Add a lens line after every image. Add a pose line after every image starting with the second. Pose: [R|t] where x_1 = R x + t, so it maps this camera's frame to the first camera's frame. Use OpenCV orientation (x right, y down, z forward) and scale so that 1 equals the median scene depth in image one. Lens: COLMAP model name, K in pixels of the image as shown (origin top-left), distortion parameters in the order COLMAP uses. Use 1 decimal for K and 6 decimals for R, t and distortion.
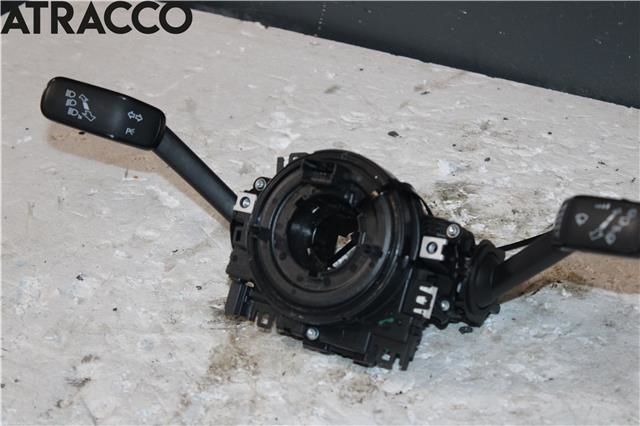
lens RADIAL K [[1466.5, 0, 319.5], [0, 1466.5, 213.1], [0, 0, 1]] dist [0.050722, 0.000000]
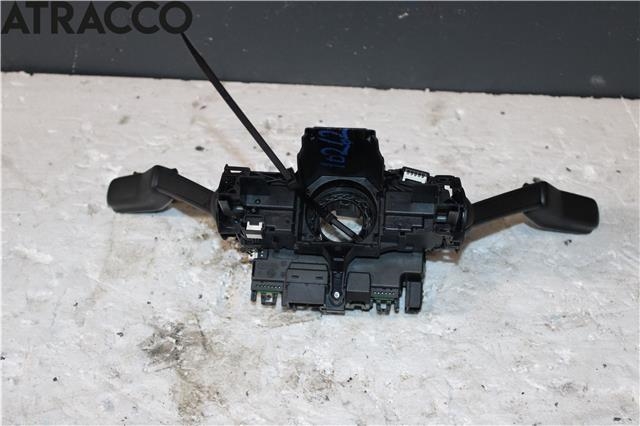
lens RADIAL K [[901.0, 0, 322.3], [0, 901.0, 213.3], [0, 0, 1]] dist [-0.030572, 0.000000]
pose [[0.868214, -0.257890, 0.423907, -0.217263], [0.204843, 0.964414, 0.167169, -0.121186], [-0.451933, -0.058304, 0.890144, 0.337892]]
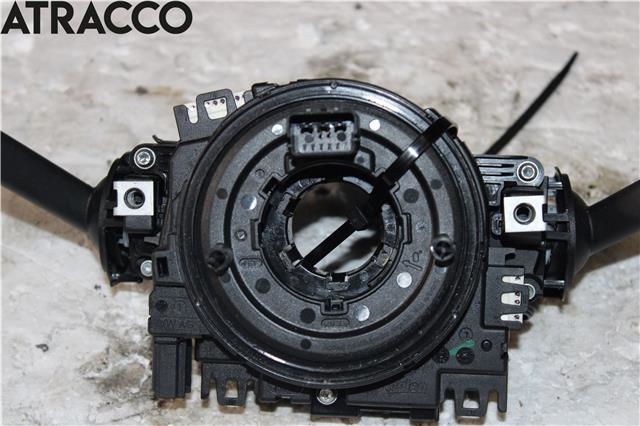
lens RADIAL K [[1516.2, 0, 315.8], [0, 1516.2, 214.5], [0, 0, 1]] dist [0.086753, 0.000000]
pose [[0.881916, -0.263794, 0.390687, -0.210241], [0.185010, 0.955961, 0.227837, -0.116566], [-0.433584, -0.128652, 0.891882, 0.435474]]
